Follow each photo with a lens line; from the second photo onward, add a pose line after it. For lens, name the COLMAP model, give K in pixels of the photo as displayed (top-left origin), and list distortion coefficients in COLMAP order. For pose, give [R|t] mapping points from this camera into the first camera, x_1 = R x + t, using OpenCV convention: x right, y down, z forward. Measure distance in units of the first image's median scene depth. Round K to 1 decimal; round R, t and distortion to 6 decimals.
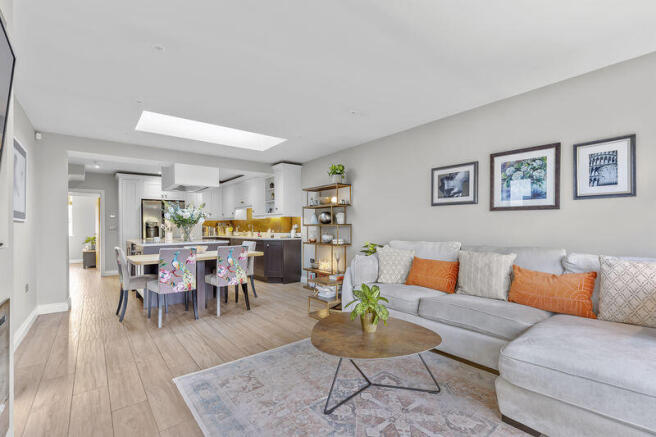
lens RADIAL K [[296.2, 0, 333.4], [0, 296.2, 227.6], [0, 0, 1]] dist [-0.000555, -0.000867]
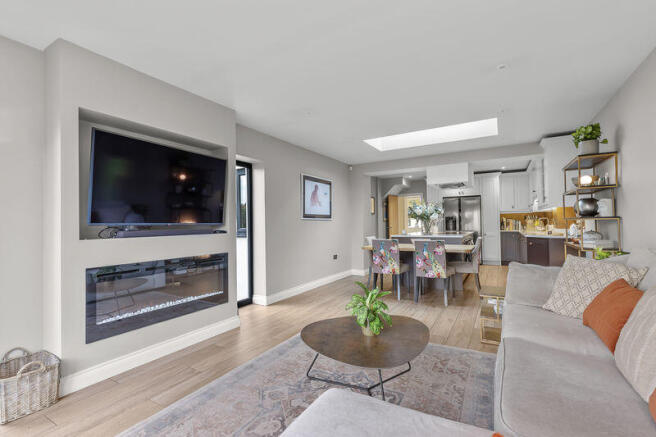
lens RADIAL K [[296.2, 0, 328.7], [0, 296.2, 220.5], [0, 0, 1]] dist [-0.000555, -0.000867]
pose [[0.348424, -0.006690, -0.937313, 0.581054], [0.009600, 0.999948, -0.003568, -0.009516], [0.937288, -0.007755, 0.348470, 0.325496]]
